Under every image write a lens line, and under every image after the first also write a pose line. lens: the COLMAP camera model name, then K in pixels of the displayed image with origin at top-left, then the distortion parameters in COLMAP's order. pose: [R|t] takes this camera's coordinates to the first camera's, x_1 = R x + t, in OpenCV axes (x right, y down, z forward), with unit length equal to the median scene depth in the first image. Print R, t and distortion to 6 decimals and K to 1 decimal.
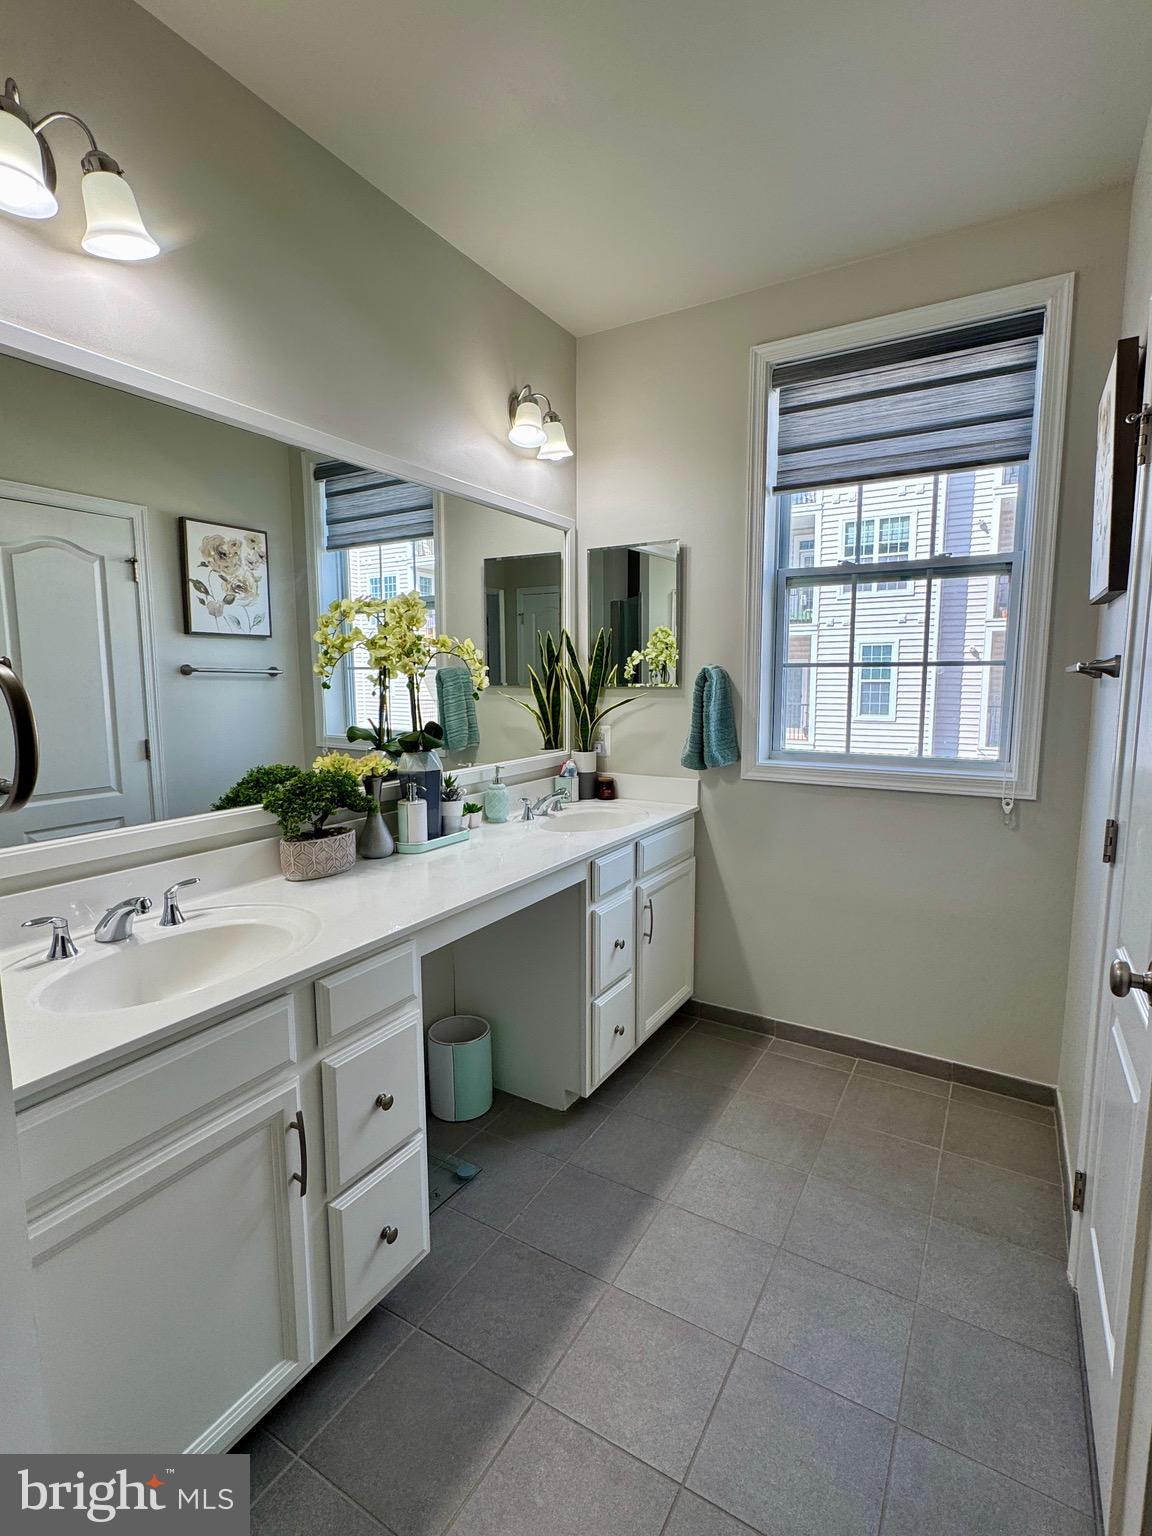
lens RADIAL K [[719.3, 0, 576.0], [0, 719.3, 768.0], [0, 0, 1]] dist [-0.000988, -0.000418]
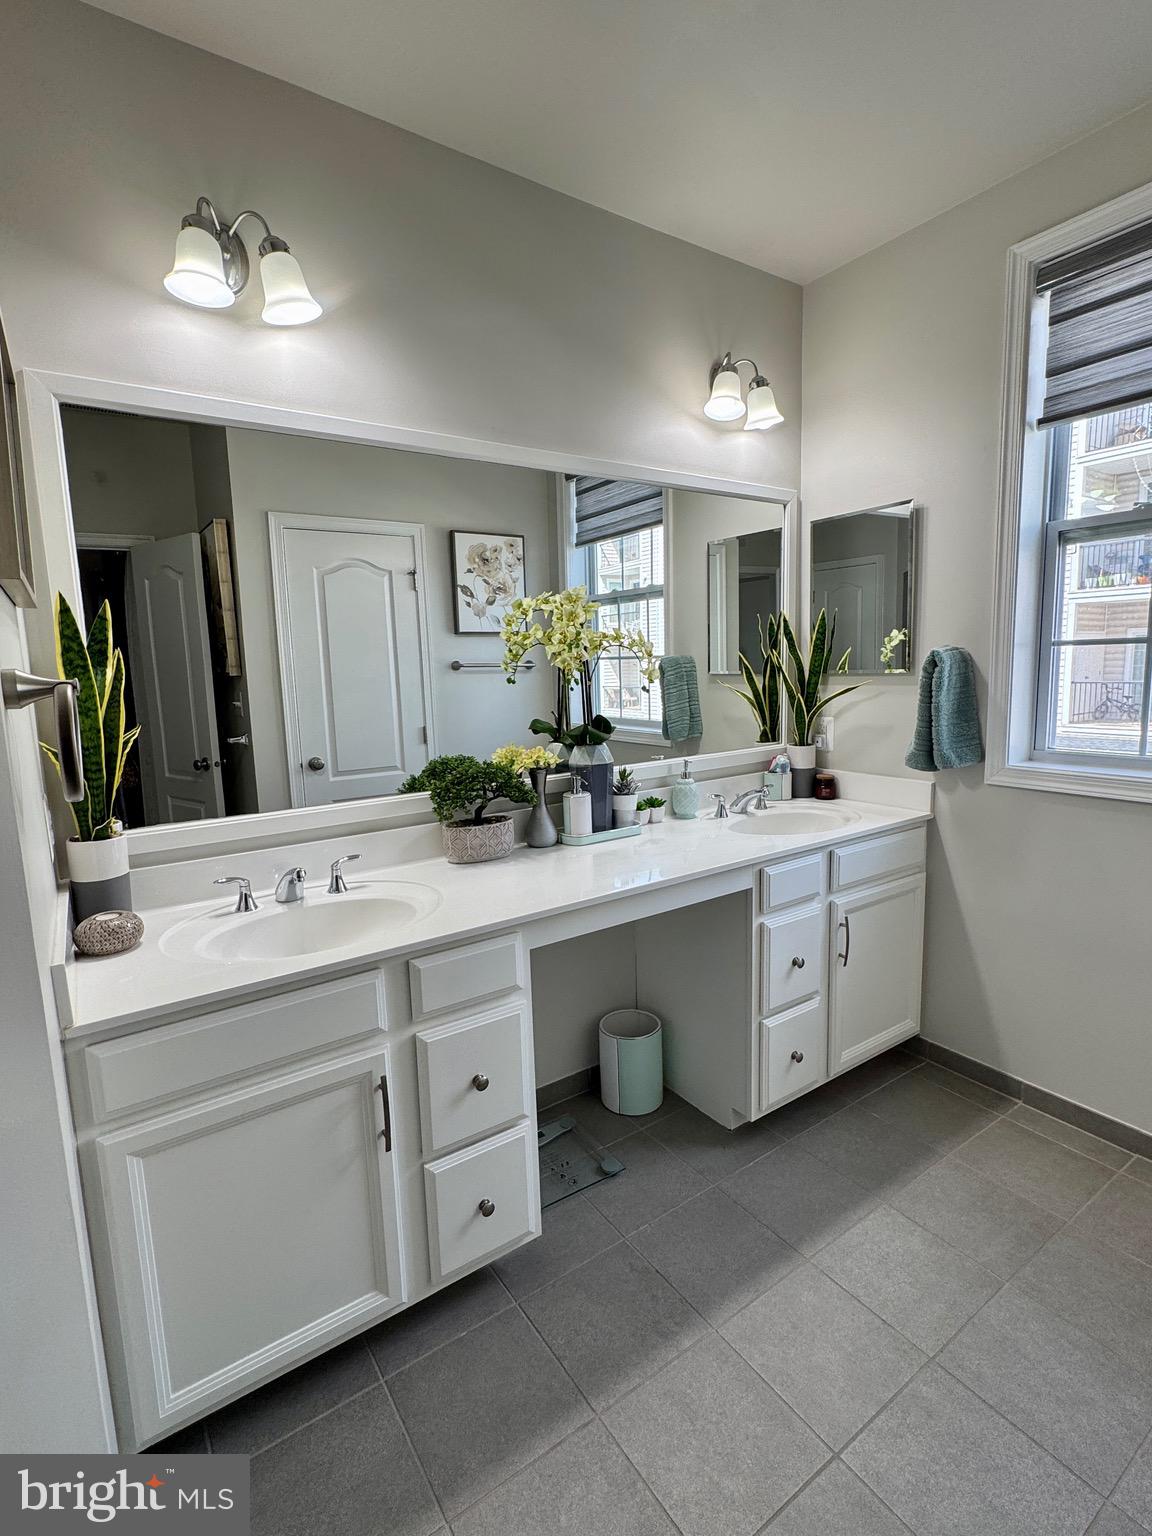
lens RADIAL K [[719.3, 0, 576.0], [0, 719.3, 768.0], [0, 0, 1]] dist [-0.000988, -0.000418]
pose [[0.909156, 0.034185, -0.415050, 0.159273], [-0.024853, 0.999303, 0.027866, -0.015647], [0.415713, -0.015020, 0.909372, 0.062485]]
